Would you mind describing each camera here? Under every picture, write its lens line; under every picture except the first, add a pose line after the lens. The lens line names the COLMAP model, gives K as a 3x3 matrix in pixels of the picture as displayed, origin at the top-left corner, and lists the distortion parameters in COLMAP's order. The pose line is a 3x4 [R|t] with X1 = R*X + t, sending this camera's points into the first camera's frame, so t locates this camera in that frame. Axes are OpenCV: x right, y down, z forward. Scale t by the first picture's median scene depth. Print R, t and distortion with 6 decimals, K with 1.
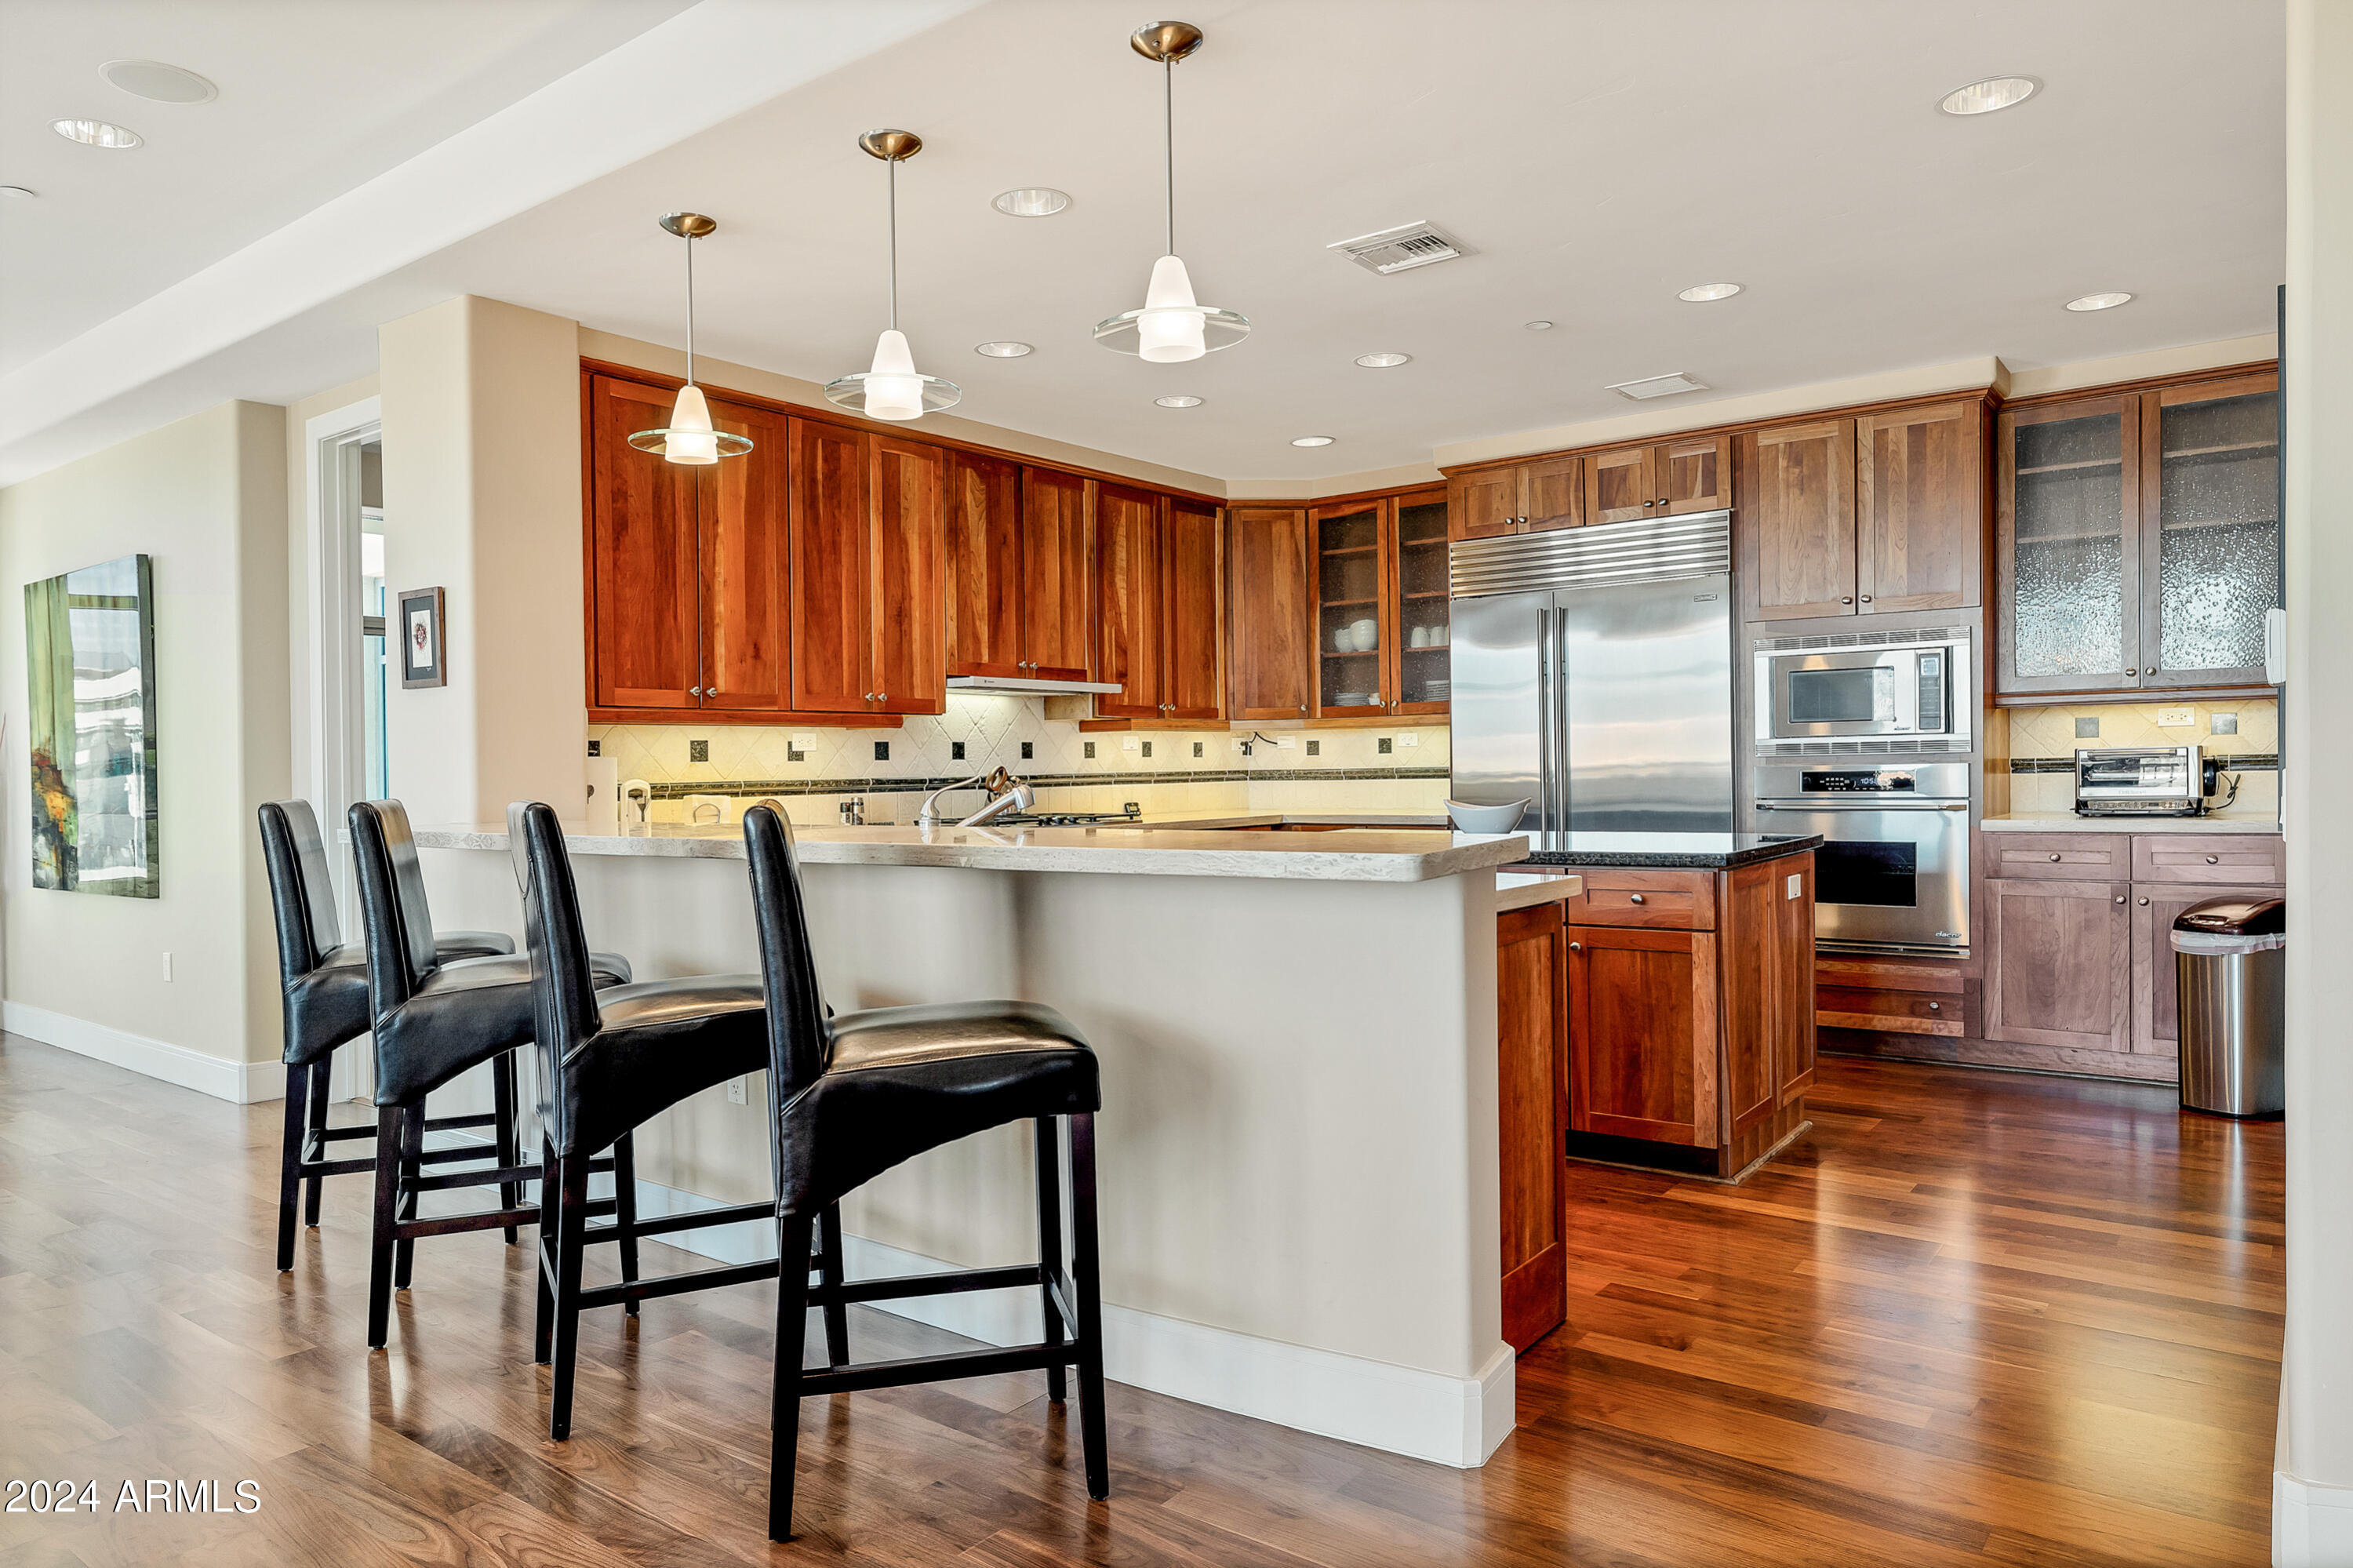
lens RADIAL K [[1515.7, 0, 1176.2], [0, 1515.7, 779.0], [0, 0, 1]] dist [-0.006838, -0.000412]
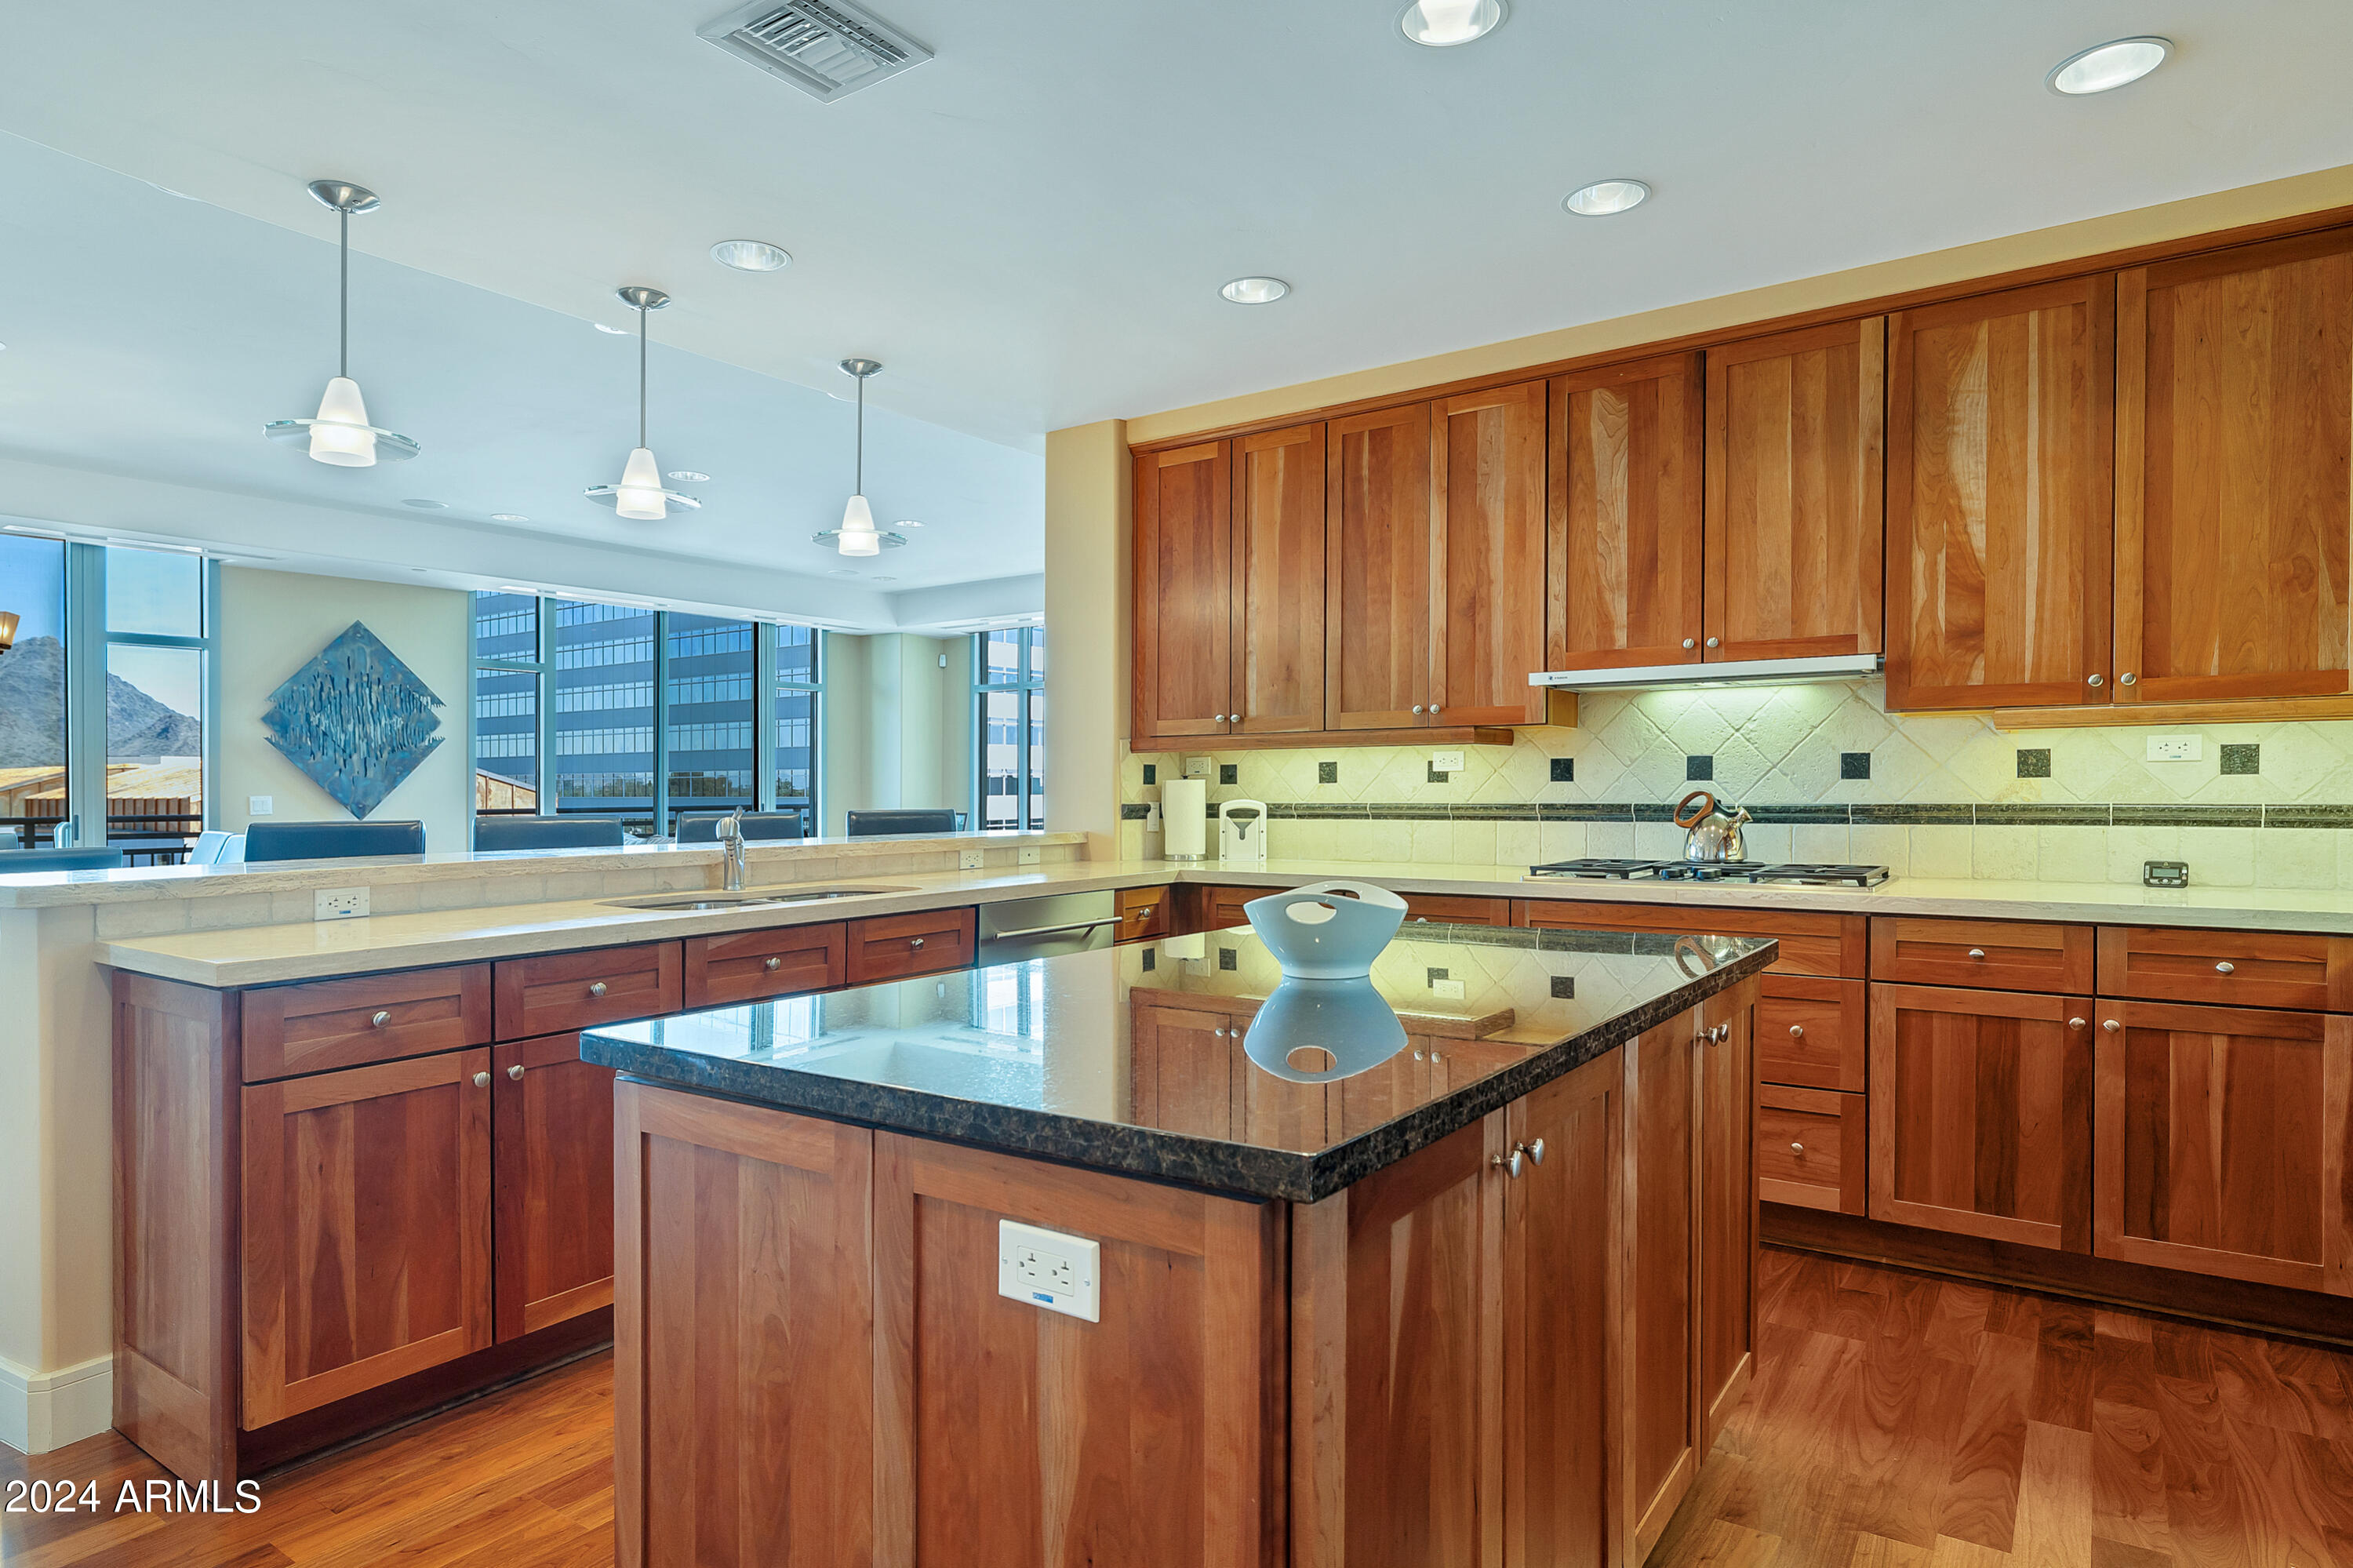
lens RADIAL K [[1305.6, 0, 1176.9], [0, 1305.6, 795.6], [0, 0, 1]] dist [0.007156, 0.000721]
pose [[0.051413, 0.019517, -0.998487, 0.500354], [-0.003836, 0.999806, 0.019345, -0.017728], [0.998670, 0.002835, 0.051478, 0.769900]]
